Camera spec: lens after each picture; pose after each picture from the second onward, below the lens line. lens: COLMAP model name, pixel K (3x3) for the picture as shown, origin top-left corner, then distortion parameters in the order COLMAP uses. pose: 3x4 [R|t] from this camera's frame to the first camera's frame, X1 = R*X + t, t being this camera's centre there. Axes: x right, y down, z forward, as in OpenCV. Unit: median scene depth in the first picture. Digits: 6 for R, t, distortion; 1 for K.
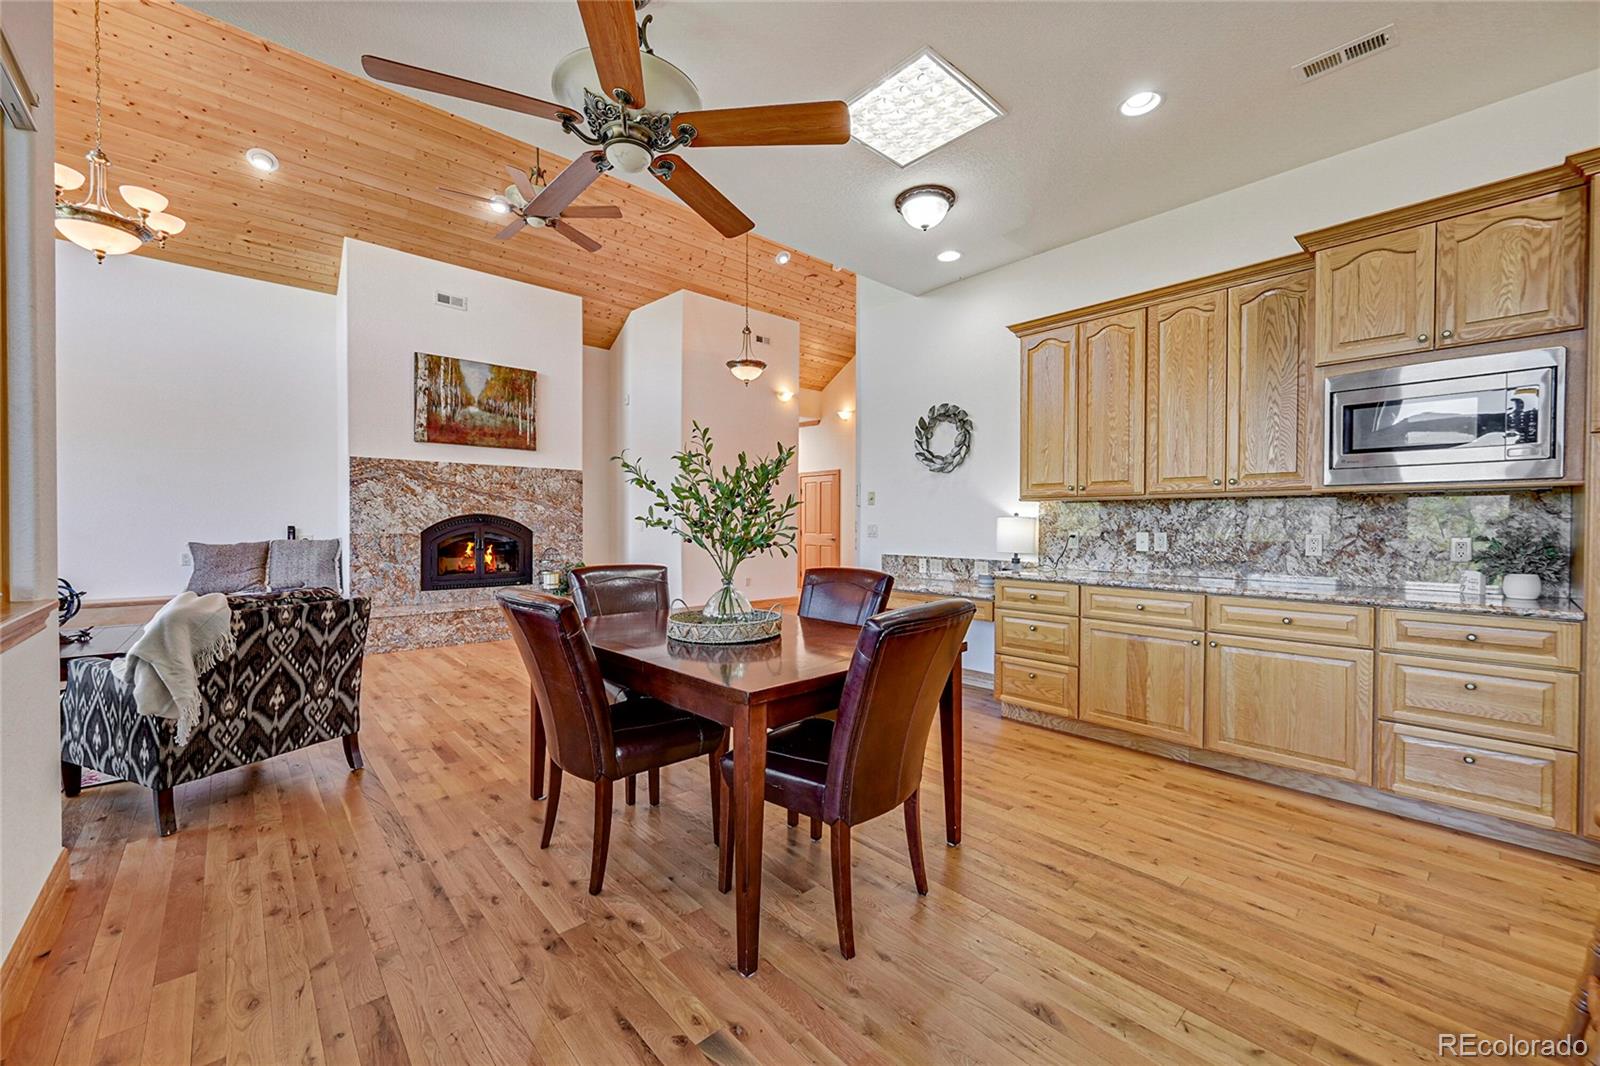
lens RADIAL K [[625.6, 0, 804.0], [0, 625.6, 532.3], [0, 0, 1]] dist [0.001177, -0.000002]
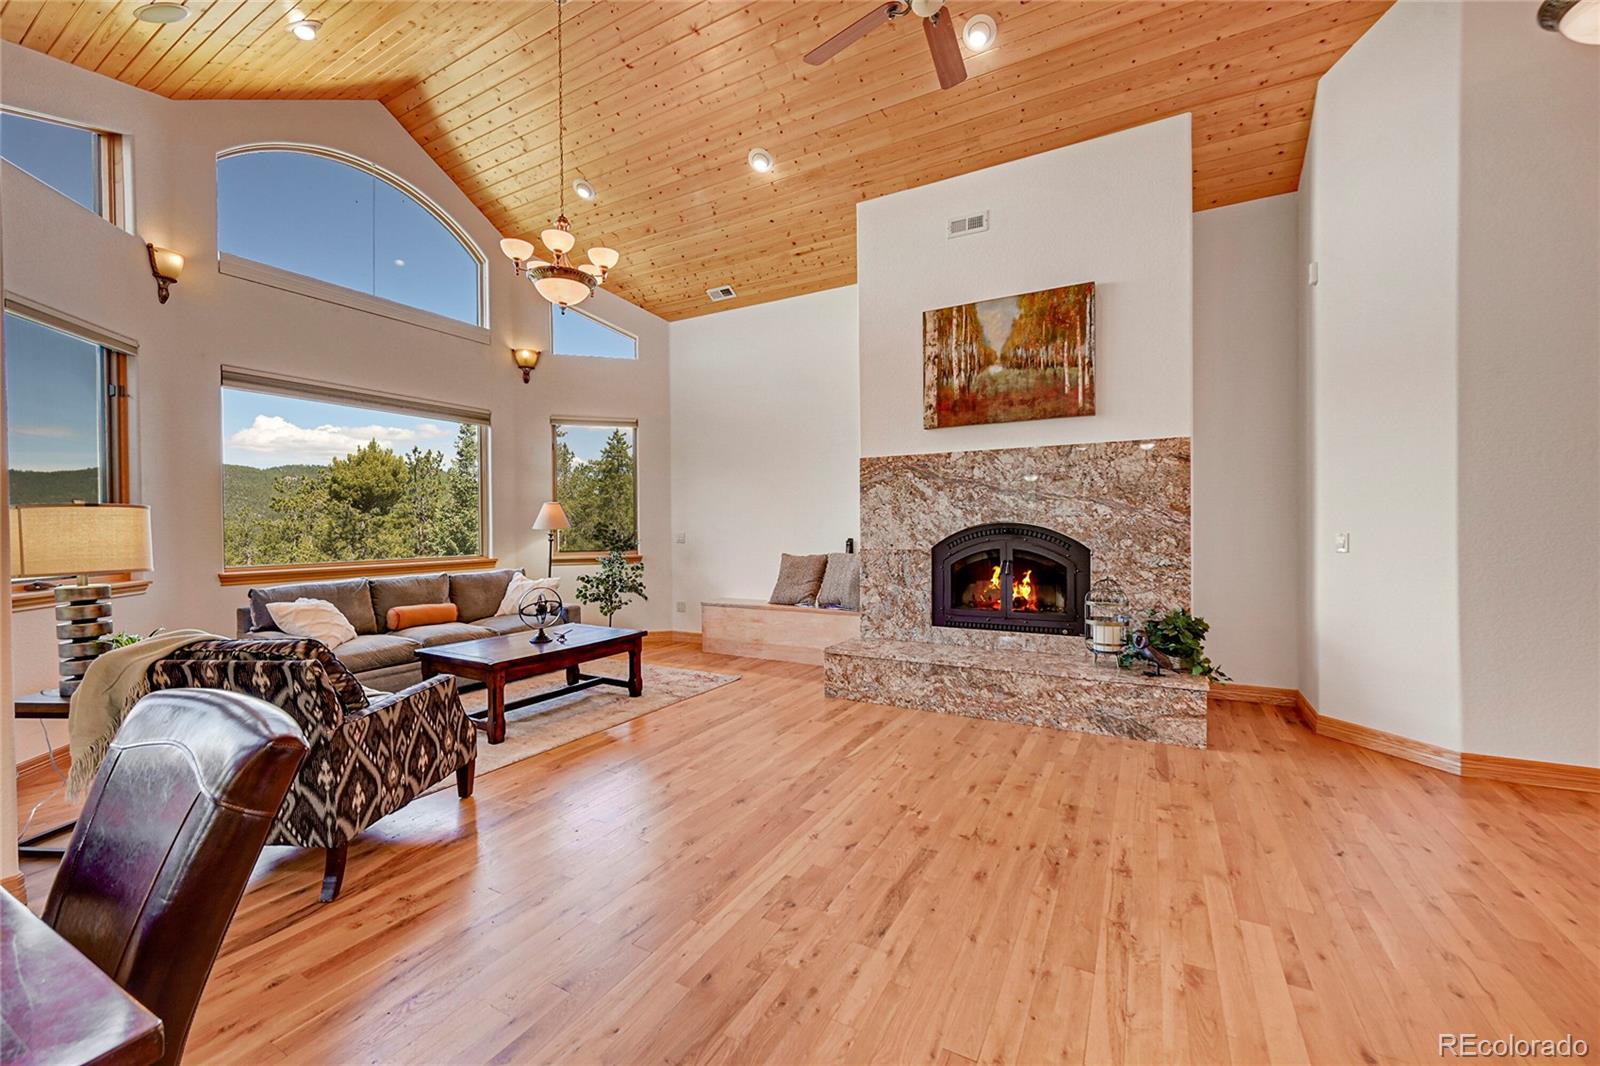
lens RADIAL K [[625.6, 0, 804.0], [0, 625.6, 532.3], [0, 0, 1]] dist [0.001177, -0.000002]
pose [[0.330370, 0.005656, -0.943834, 0.051791], [-0.000609, 0.999983, 0.005779, -0.023483], [0.943851, -0.001335, 0.330368, 0.606007]]
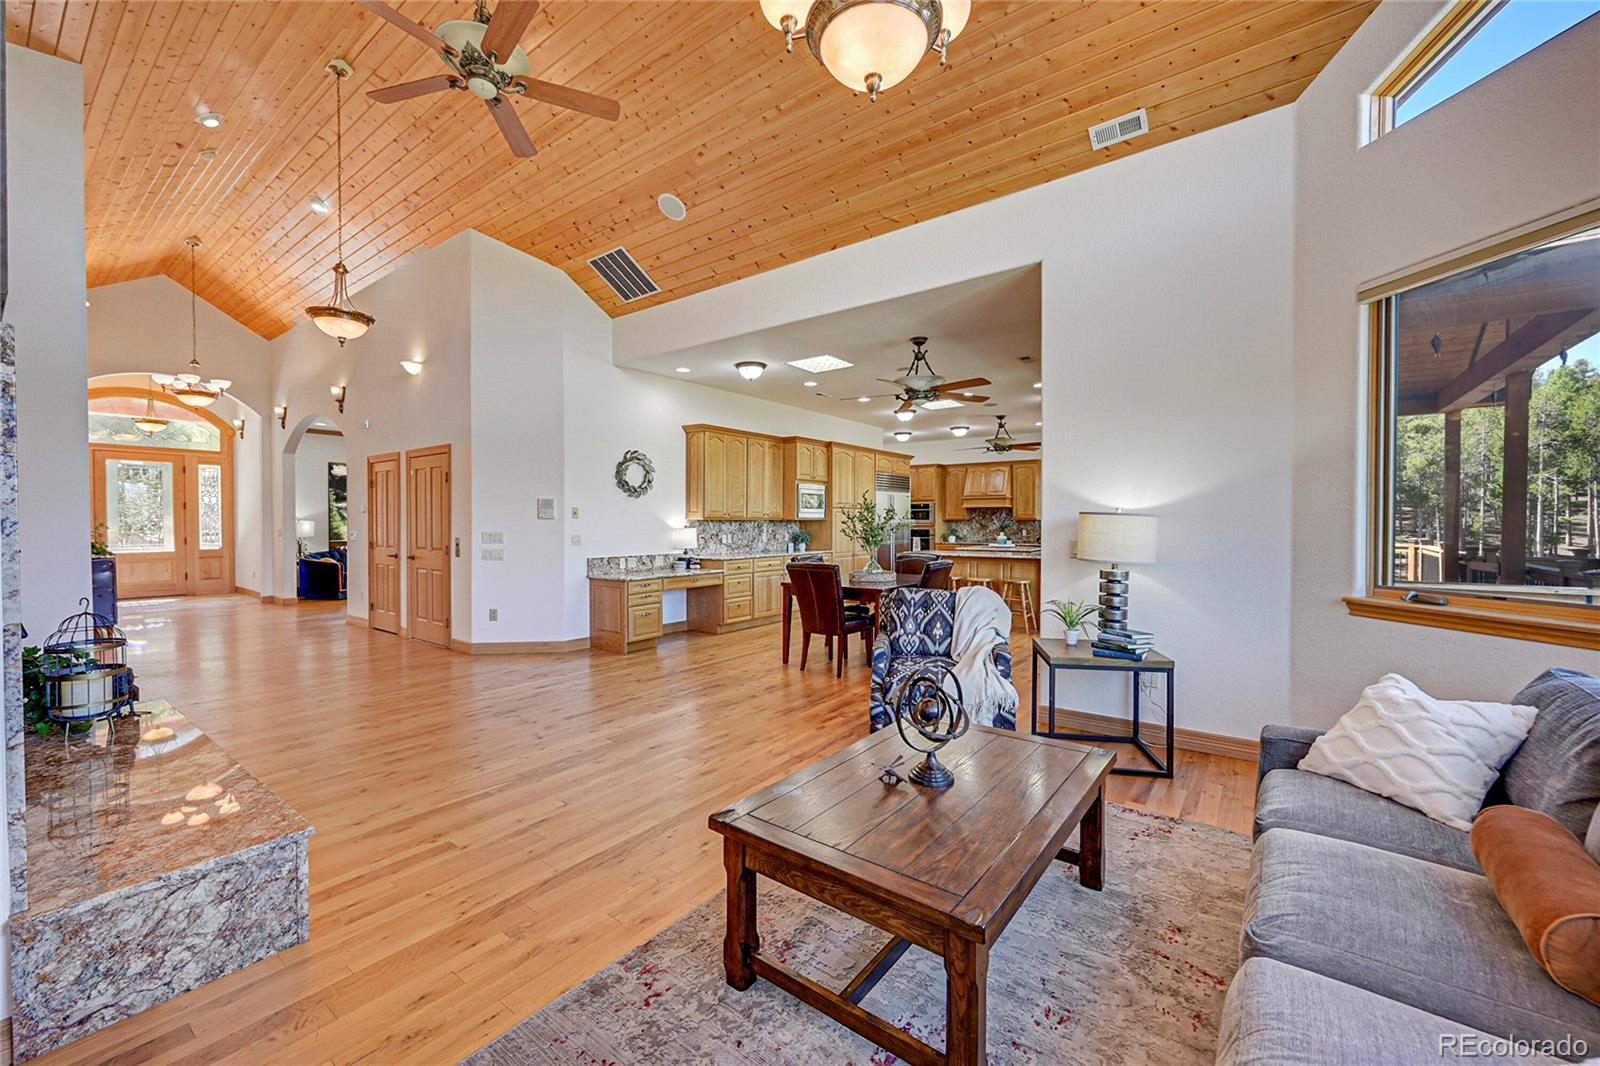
lens RADIAL K [[625.6, 0, 804.0], [0, 625.6, 532.3], [0, 0, 1]] dist [0.001177, -0.000002]
pose [[-0.188409, -0.027723, 0.981699, -0.979481], [0.005612, 0.999555, 0.029304, -0.041684], [-0.982075, 0.011030, -0.188169, 0.680869]]
